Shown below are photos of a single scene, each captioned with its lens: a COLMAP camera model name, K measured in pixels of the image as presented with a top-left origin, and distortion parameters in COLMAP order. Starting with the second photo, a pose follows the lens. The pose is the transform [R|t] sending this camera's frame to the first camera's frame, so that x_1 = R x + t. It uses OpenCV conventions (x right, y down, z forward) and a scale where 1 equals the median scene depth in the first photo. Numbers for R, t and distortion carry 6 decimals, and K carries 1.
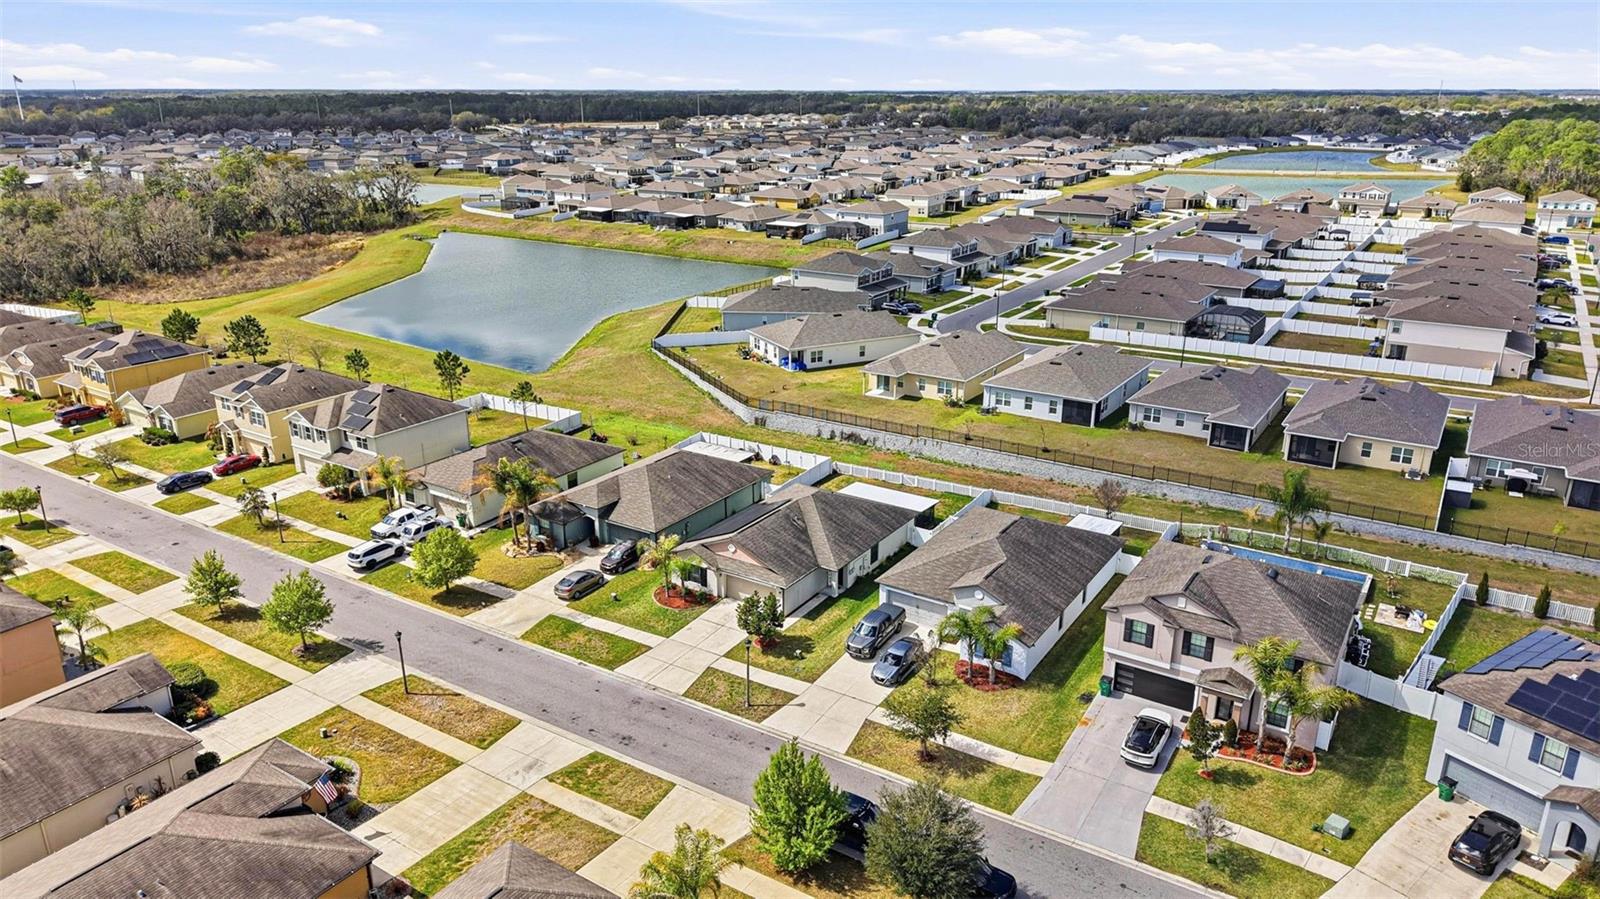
lens RADIAL K [[1066.5, 0, 800.0], [0, 1066.5, 449.5], [0, 0, 1]] dist [0.050911, -0.071541]
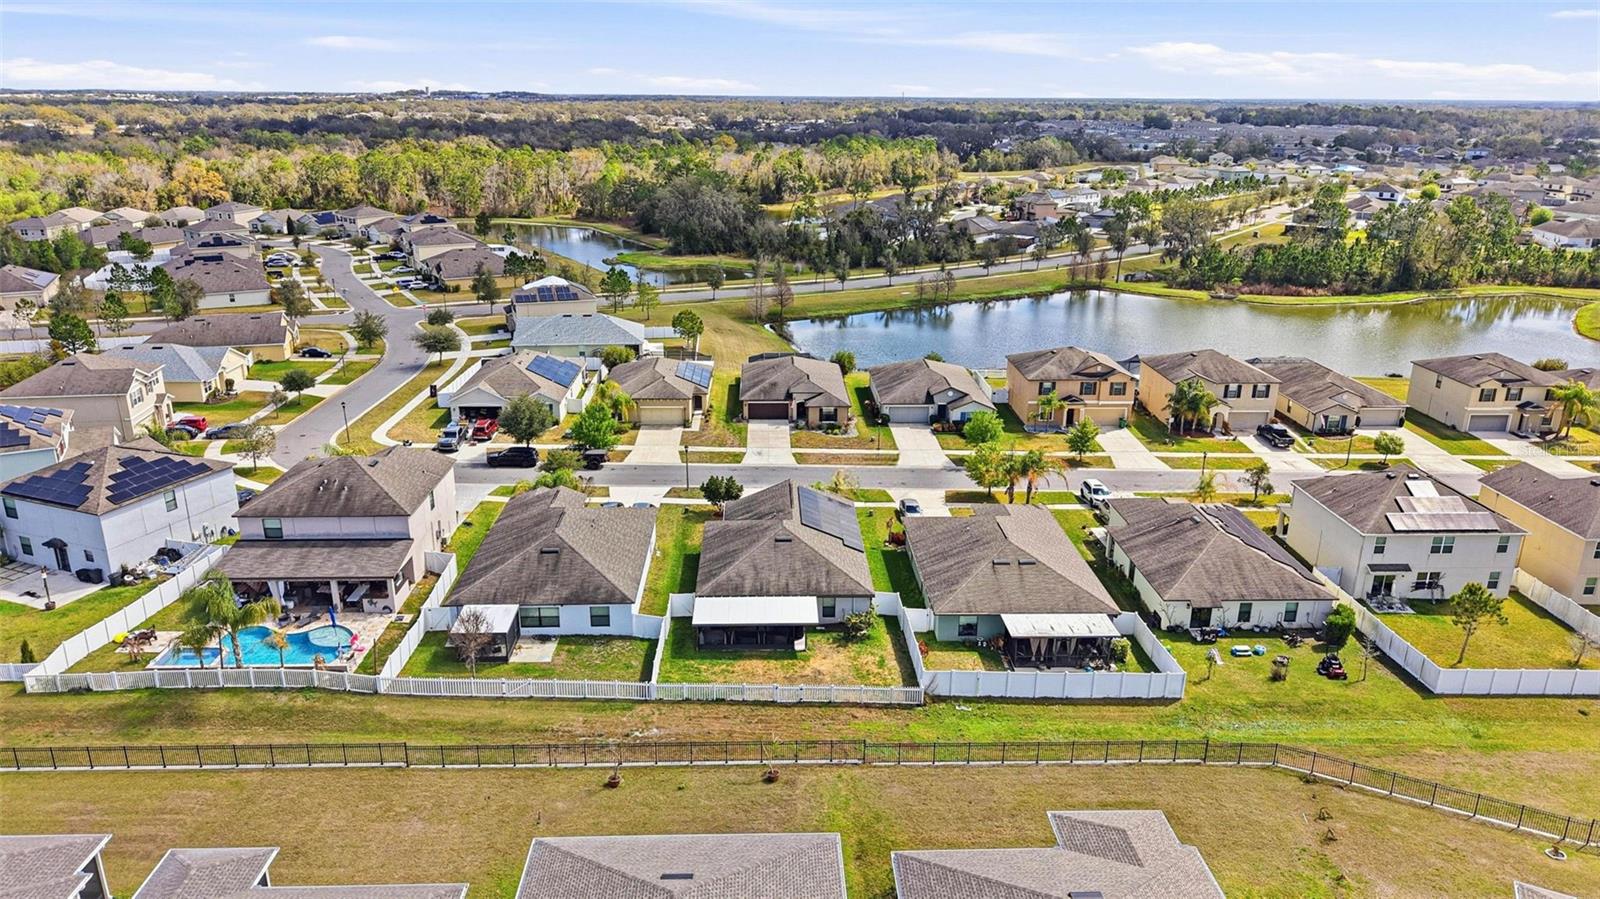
lens RADIAL K [[1066.5, 0, 800.0], [0, 1066.5, 449.5], [0, 0, 1]] dist [0.050911, -0.071541]
pose [[-0.821891, 0.173949, -0.542436, 0.382422], [-0.187538, 0.816525, 0.546000, -0.402438], [0.537889, 0.550480, -0.638472, 1.199817]]
